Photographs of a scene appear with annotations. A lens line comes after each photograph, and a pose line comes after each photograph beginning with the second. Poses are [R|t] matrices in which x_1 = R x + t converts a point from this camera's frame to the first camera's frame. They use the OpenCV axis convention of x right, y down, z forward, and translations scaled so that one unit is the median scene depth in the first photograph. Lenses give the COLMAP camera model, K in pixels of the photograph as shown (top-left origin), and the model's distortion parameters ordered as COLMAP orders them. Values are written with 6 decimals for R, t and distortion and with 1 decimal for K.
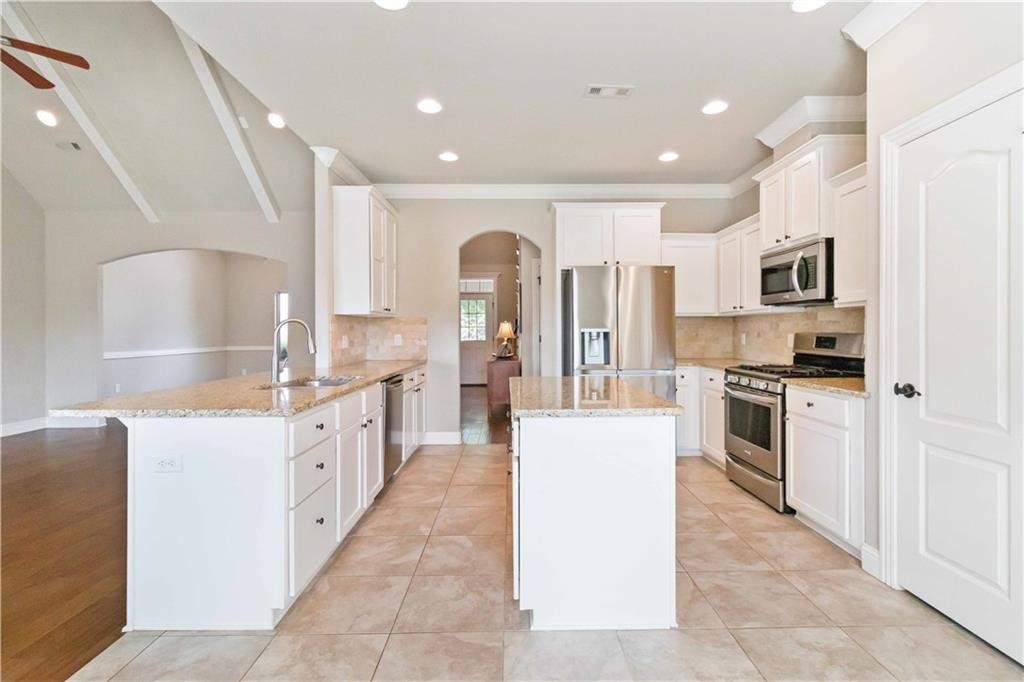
lens RADIAL K [[475.6, 0, 524.7], [0, 475.6, 331.2], [0, 0, 1]] dist [0.001275, 0.000091]
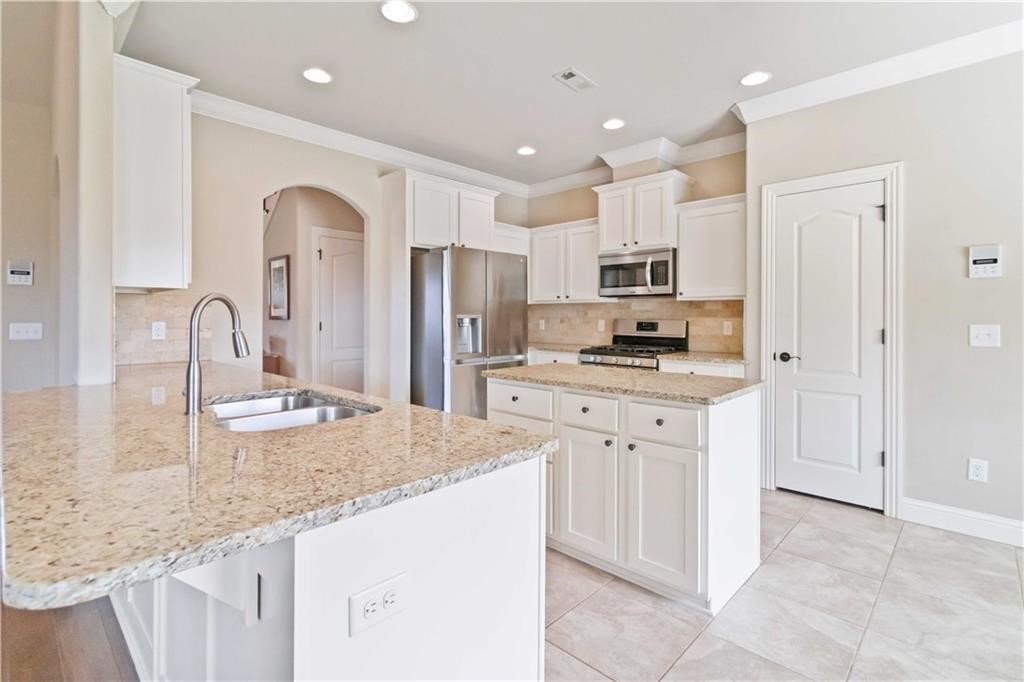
lens RADIAL K [[475.6, 0, 533.2], [0, 475.6, 316.0], [0, 0, 1]] dist [0.001275, 0.000091]
pose [[0.705040, 0.004135, 0.709155, -0.469862], [-0.002522, 0.999991, -0.003323, 0.000185], [-0.709163, 0.000554, 0.705045, 0.274250]]
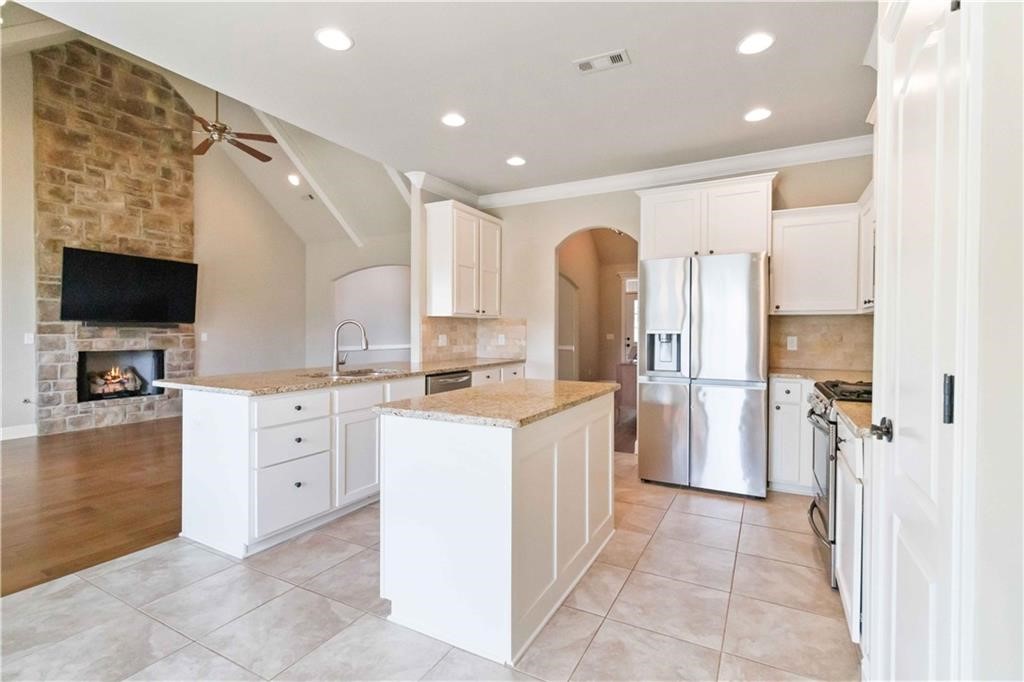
lens RADIAL K [[475.6, 0, 518.8], [0, 475.6, 335.3], [0, 0, 1]] dist [0.001275, 0.000091]
pose [[0.873142, 0.010418, -0.487355, 0.371844], [-0.006731, 0.999934, 0.009315, -0.002003], [0.487420, -0.004853, 0.873154, 0.114185]]
